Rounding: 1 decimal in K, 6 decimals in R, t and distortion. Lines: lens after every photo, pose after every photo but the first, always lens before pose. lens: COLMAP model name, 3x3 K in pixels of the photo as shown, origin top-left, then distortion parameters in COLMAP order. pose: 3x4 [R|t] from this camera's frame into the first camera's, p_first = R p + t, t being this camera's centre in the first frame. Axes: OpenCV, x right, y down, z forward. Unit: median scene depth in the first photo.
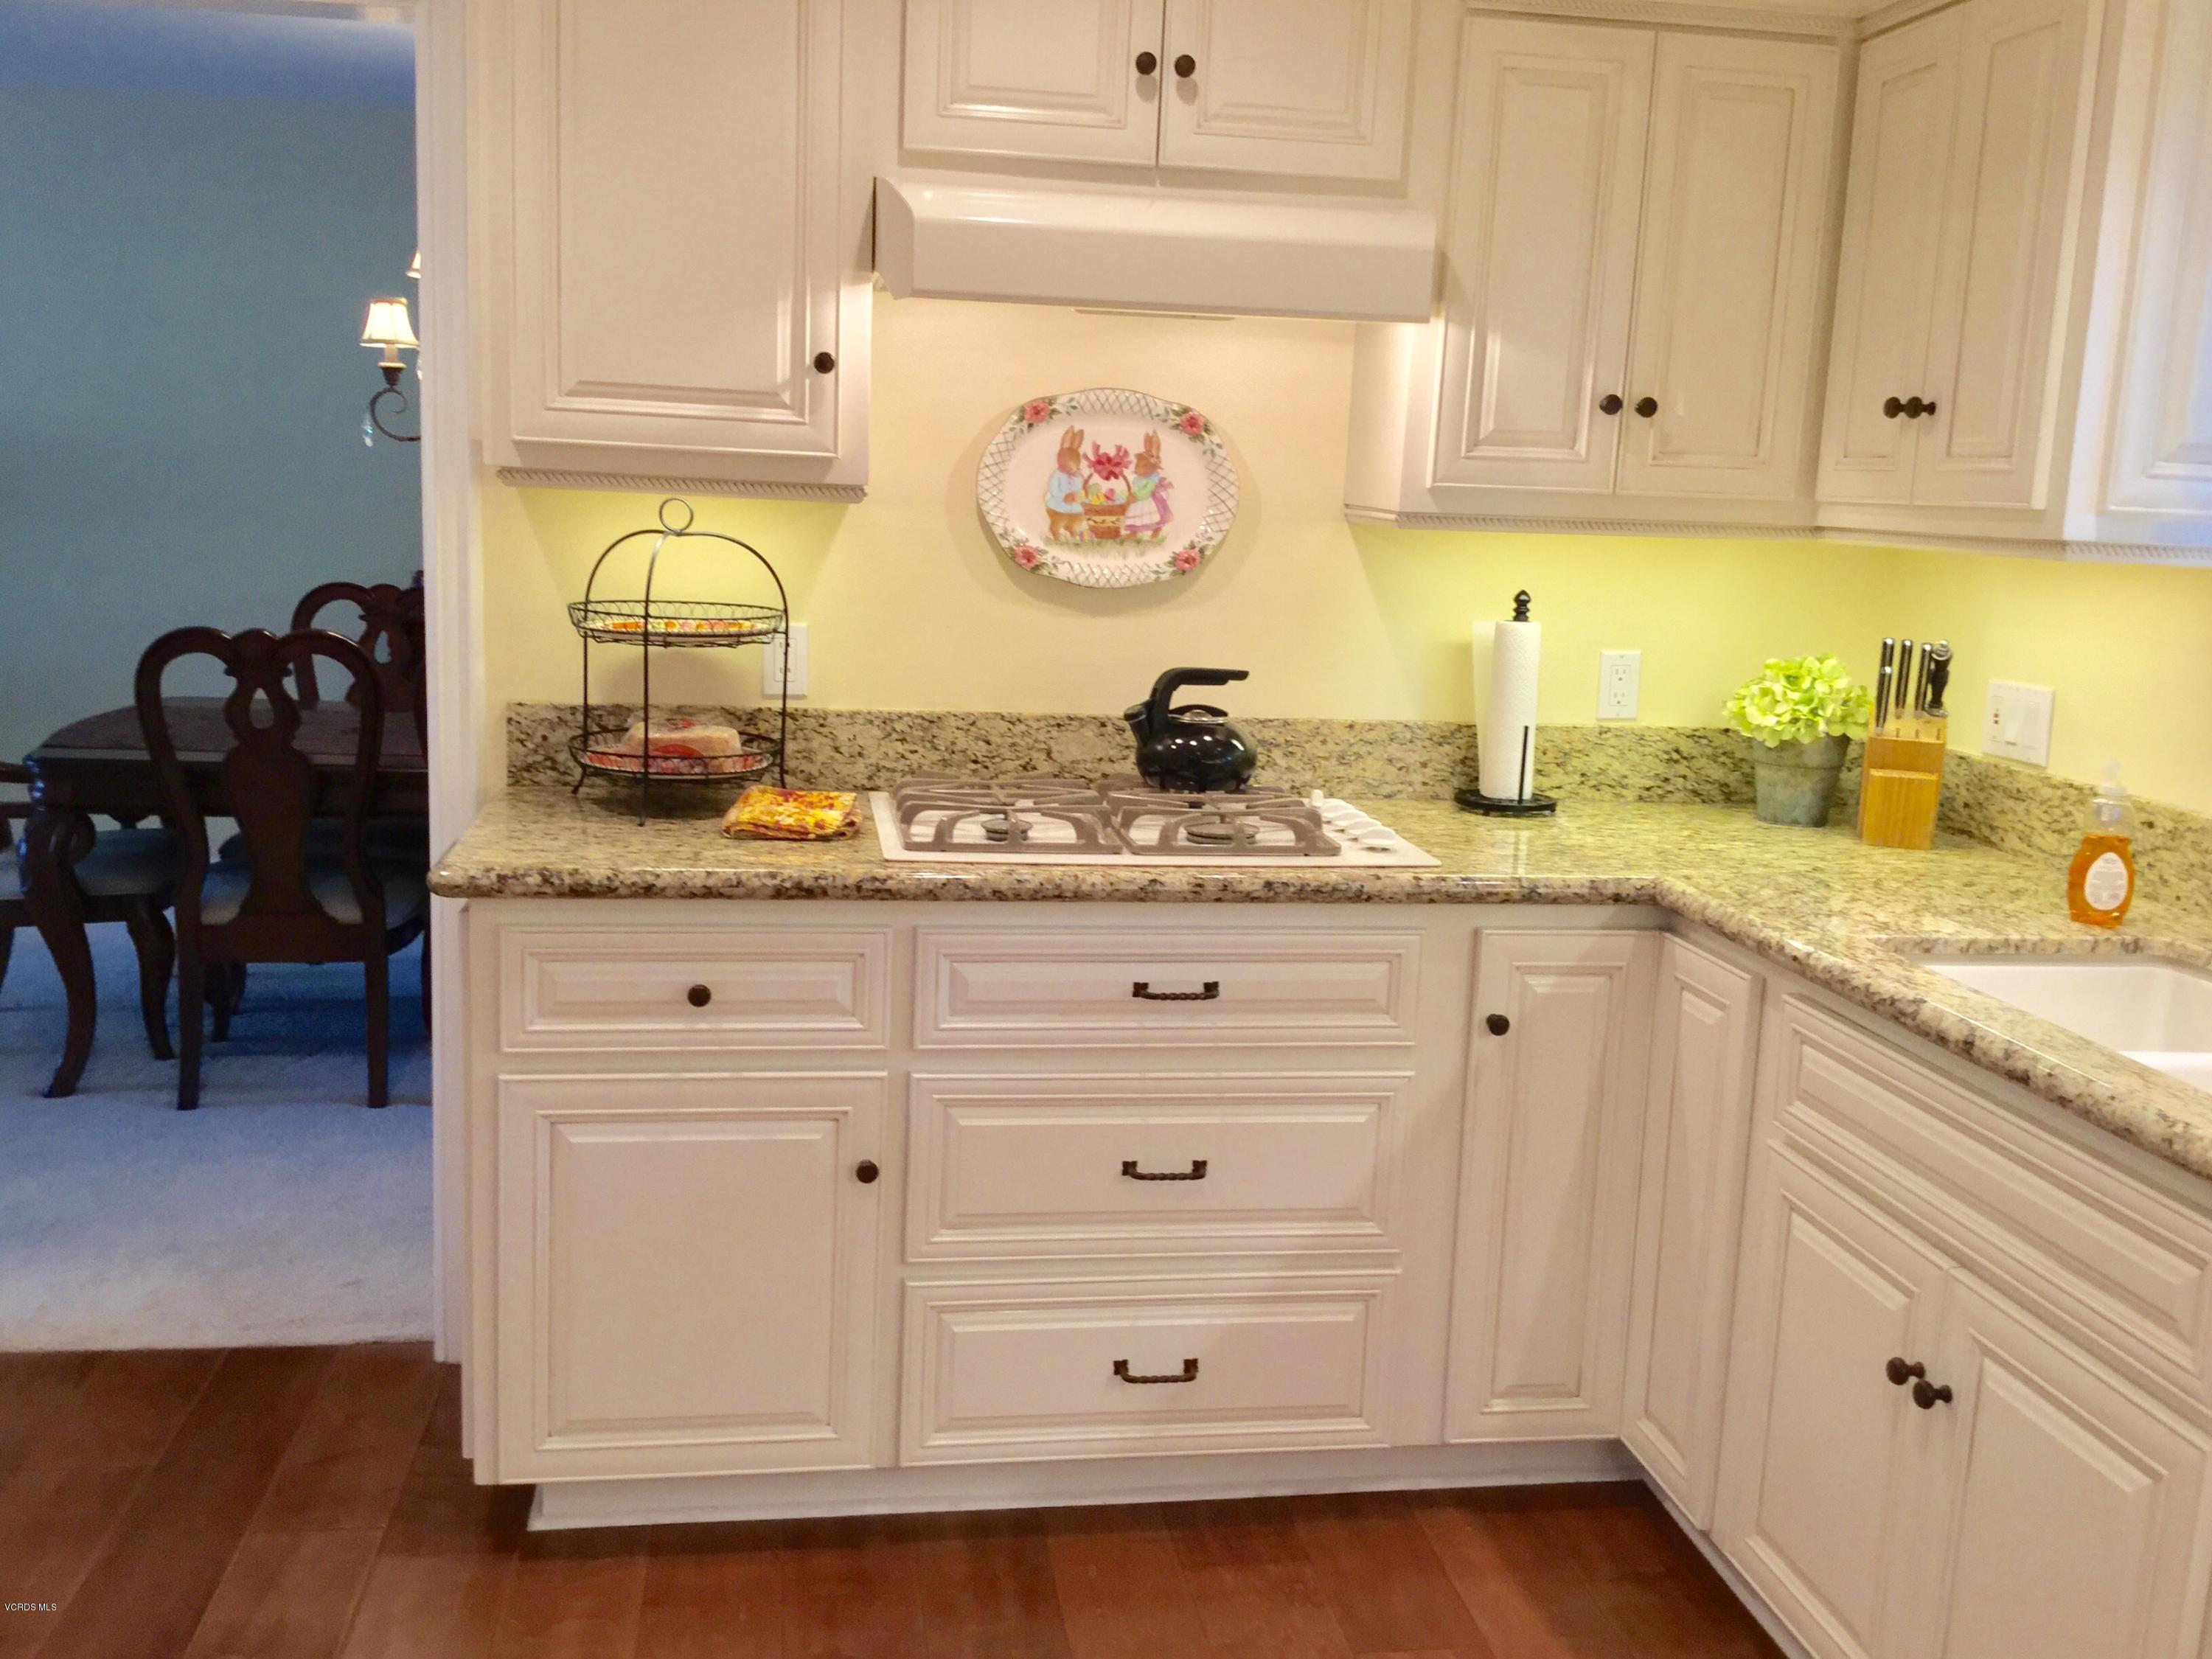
lens RADIAL K [[2092.8, 0, 1124.5], [0, 2092.8, 835.8], [0, 0, 1]] dist [0.004439, 0.000000]
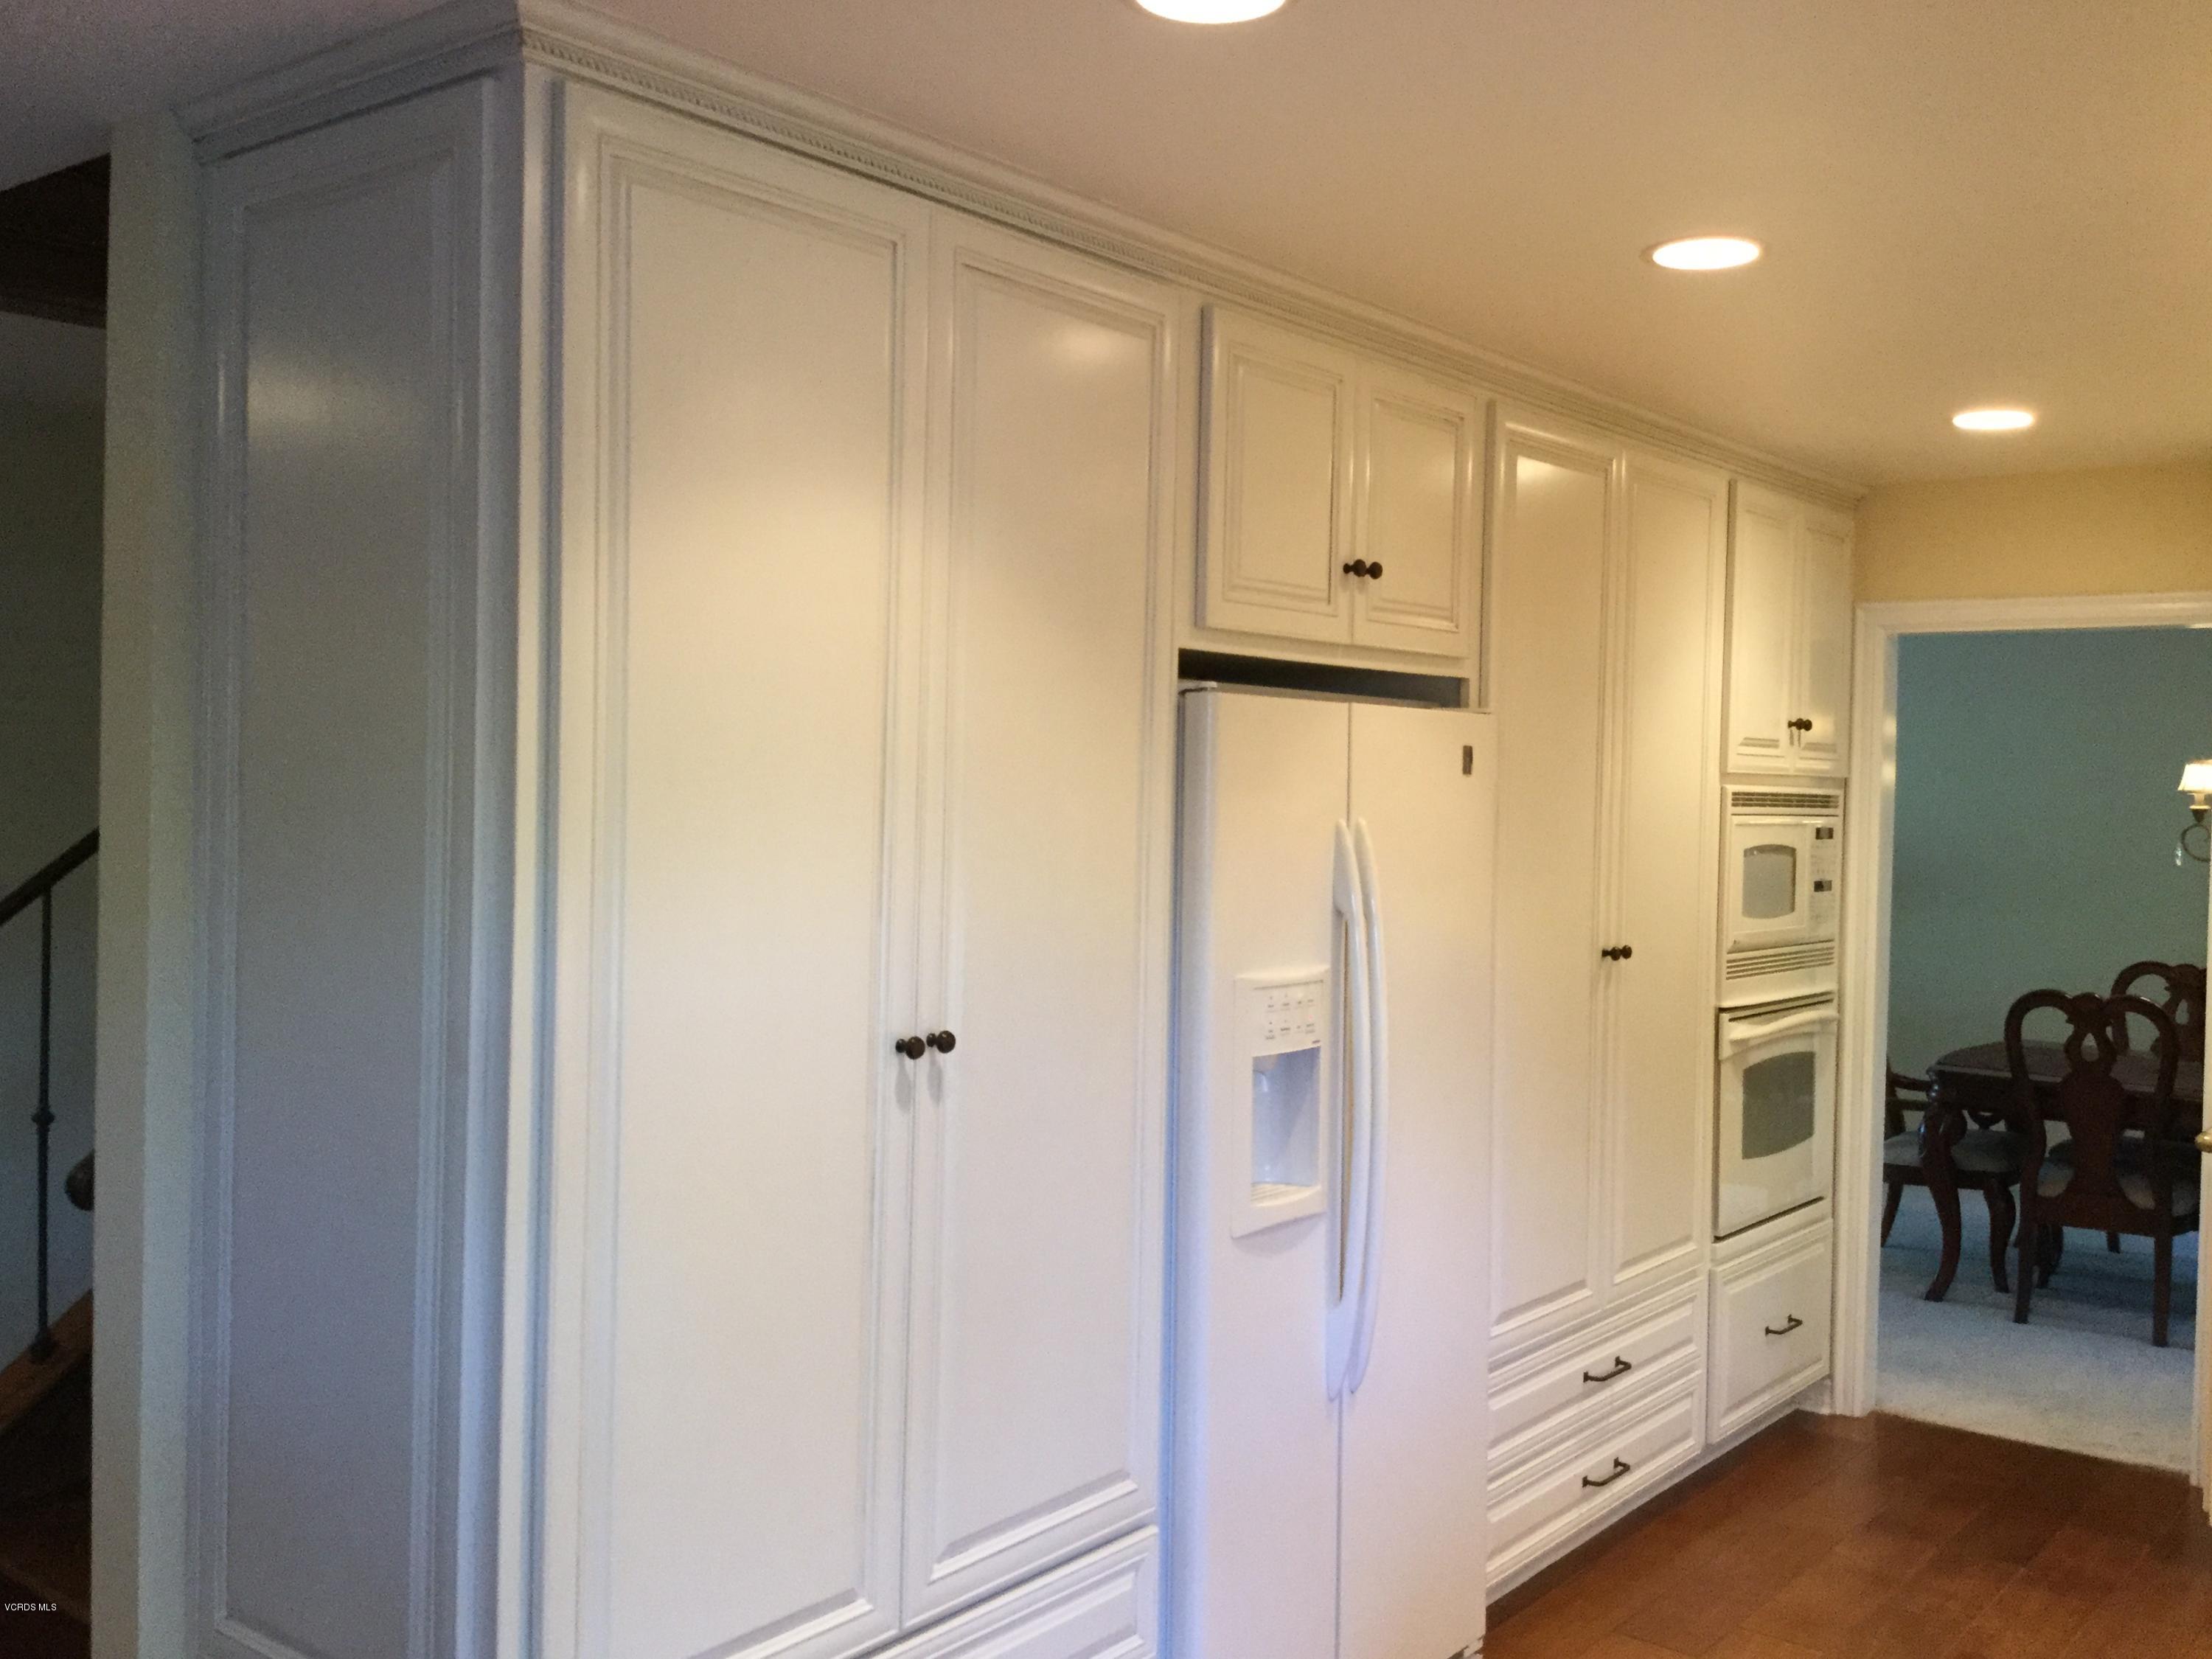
lens RADIAL K [[2092.8, 0, 1129.6], [0, 2092.8, 835.7], [0, 0, 1]] dist [0.004439, 0.000000]
pose [[0.690600, -0.010475, -0.723161, 0.165362], [-0.115925, 0.985364, -0.124978, 0.049209], [0.713886, 0.170142, 0.679278, -0.448438]]
